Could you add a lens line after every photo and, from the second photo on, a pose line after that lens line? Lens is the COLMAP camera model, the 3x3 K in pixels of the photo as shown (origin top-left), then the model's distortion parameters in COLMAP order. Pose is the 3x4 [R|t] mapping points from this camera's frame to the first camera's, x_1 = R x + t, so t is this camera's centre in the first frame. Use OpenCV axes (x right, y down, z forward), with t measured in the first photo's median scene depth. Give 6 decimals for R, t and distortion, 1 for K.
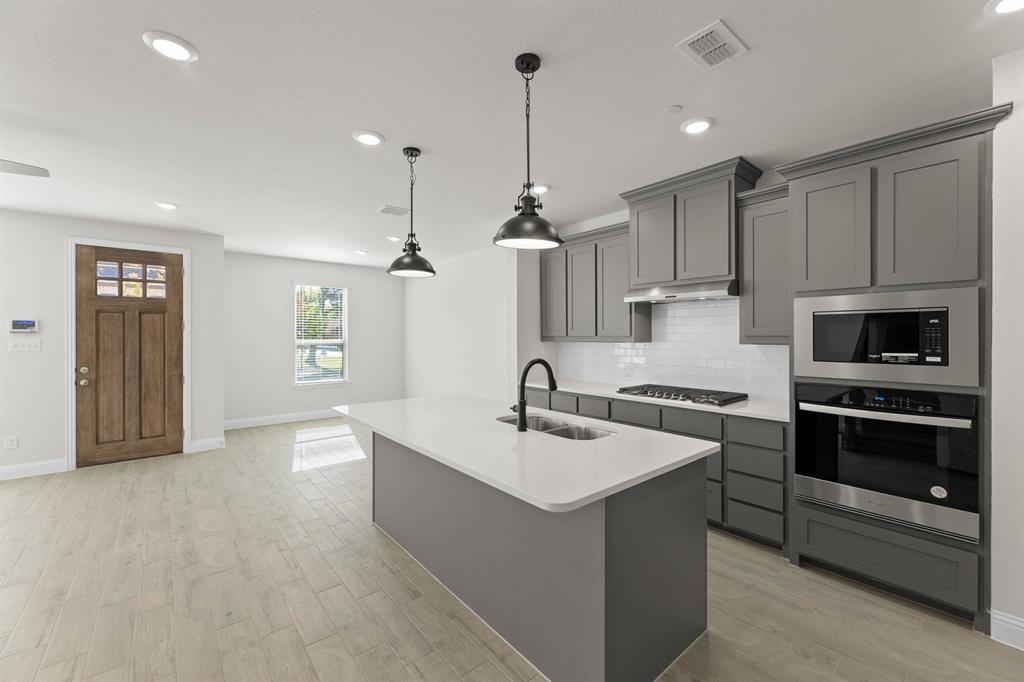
lens RADIAL K [[412.7, 0, 512.5], [0, 412.7, 337.2], [0, 0, 1]] dist [0.000633, -0.000023]
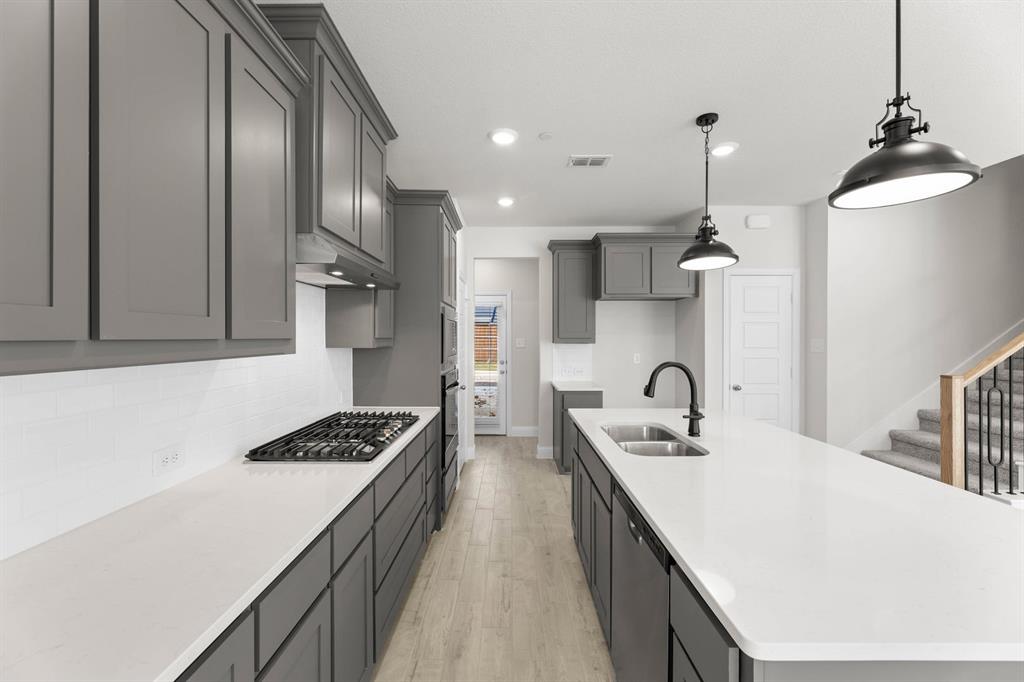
lens RADIAL K [[406.0, 0, 512.0], [0, 406.0, 341.0], [0, 0, 1]] dist [0.002909, 0.000330]
pose [[-0.764181, -0.002114, 0.644998, -0.166923], [0.004507, 0.999953, 0.008617, -0.001329], [-0.644986, 0.009491, -0.764136, 1.262196]]
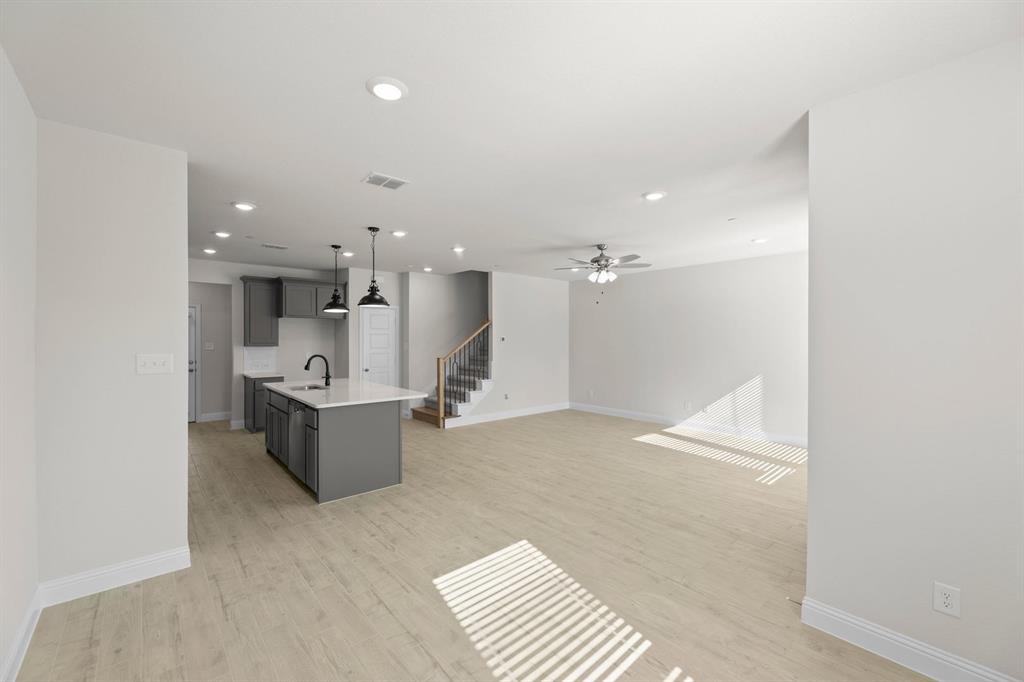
lens RADIAL K [[414.9, 0, 512.0], [0, 414.9, 341.0], [0, 0, 1]] dist [-0.000456, -0.000066]
pose [[-0.999653, 0.001350, -0.026310, -0.587727], [0.001077, 0.999945, 0.010399, -0.025620], [0.026322, 0.010367, -0.999600, 2.089429]]
